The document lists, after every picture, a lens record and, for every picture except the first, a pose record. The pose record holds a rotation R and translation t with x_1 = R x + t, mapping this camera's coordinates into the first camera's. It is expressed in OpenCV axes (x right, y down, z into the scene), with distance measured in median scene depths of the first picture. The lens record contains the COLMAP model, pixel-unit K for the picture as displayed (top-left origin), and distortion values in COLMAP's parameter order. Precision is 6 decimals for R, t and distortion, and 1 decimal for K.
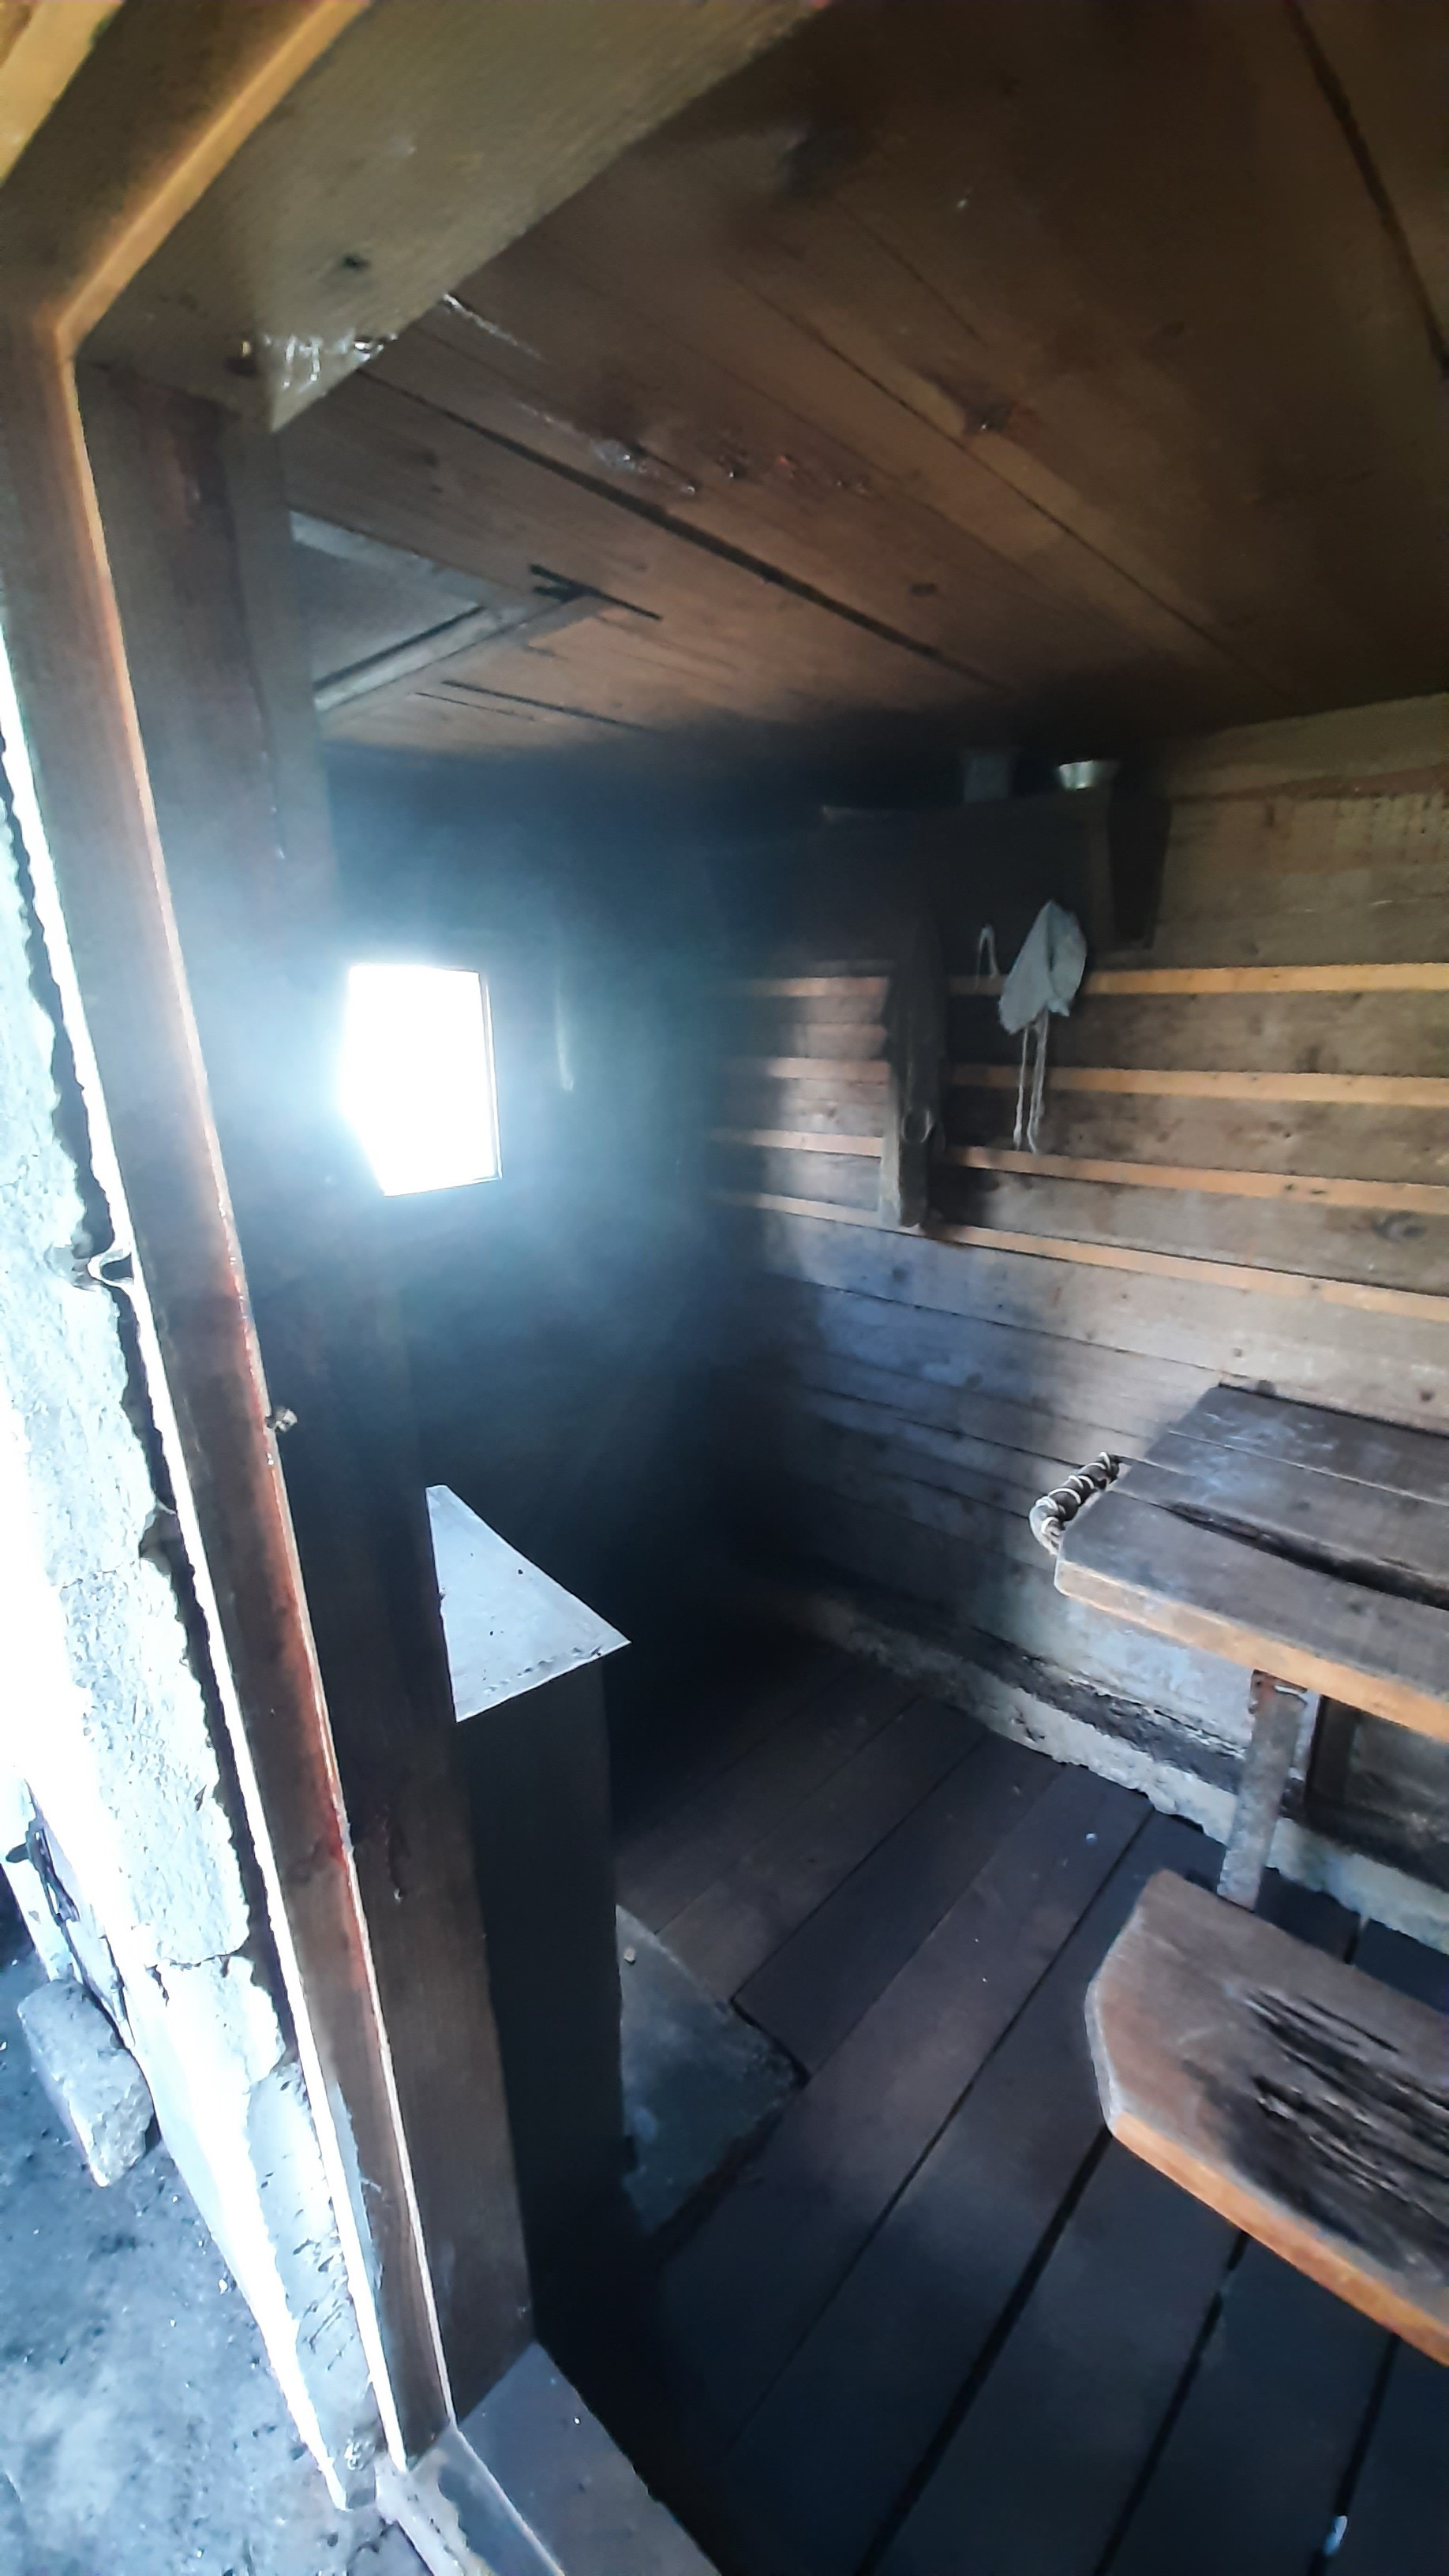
lens RADIAL K [[984.5, 0, 731.5], [0, 984.5, 1324.2], [0, 0, 1]] dist [-0.000273, -0.000162]
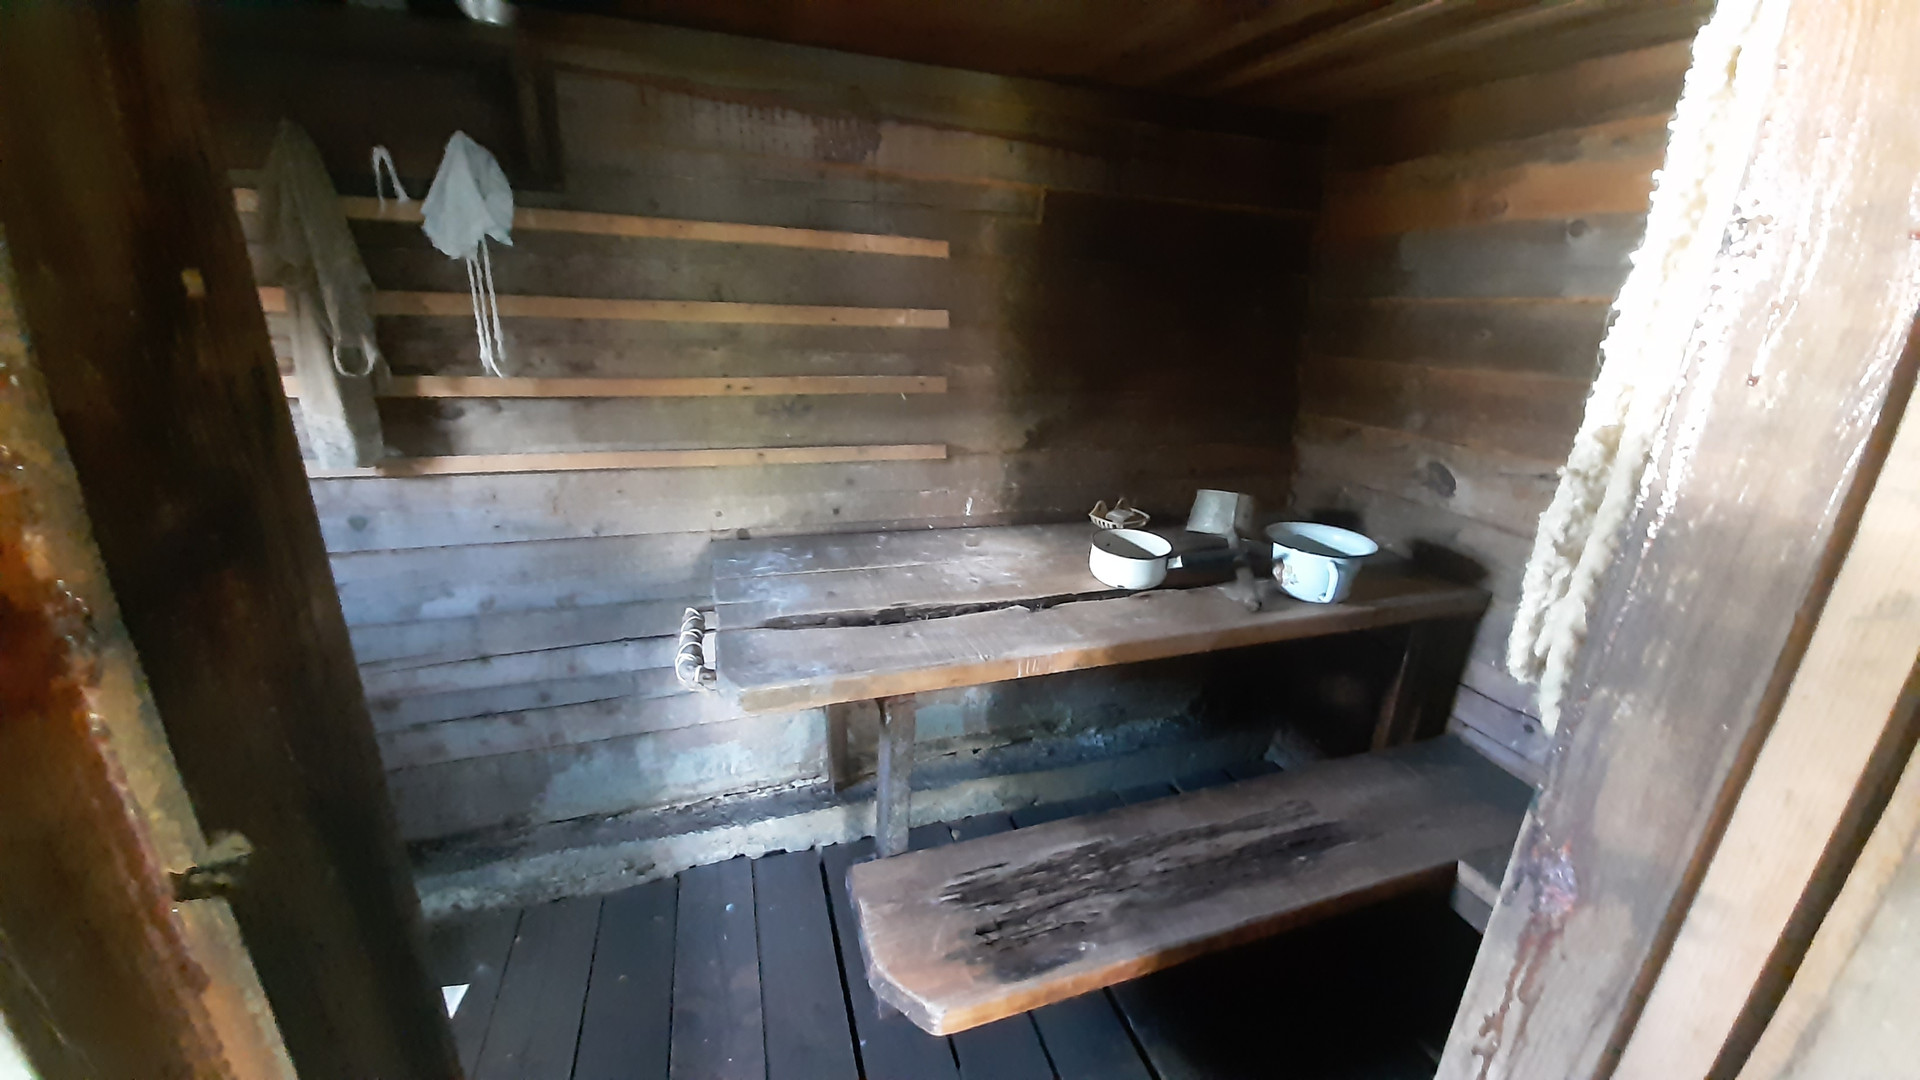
lens RADIAL K [[732.3, 0, 968.8], [0, 732.3, 549.4], [0, 0, 1]] dist [-0.008564, -0.000038]
pose [[0.476963, -0.247276, 0.843422, -0.182280], [0.228497, 0.961498, 0.152677, 0.000810], [-0.848702, 0.119898, 0.515101, 0.204862]]
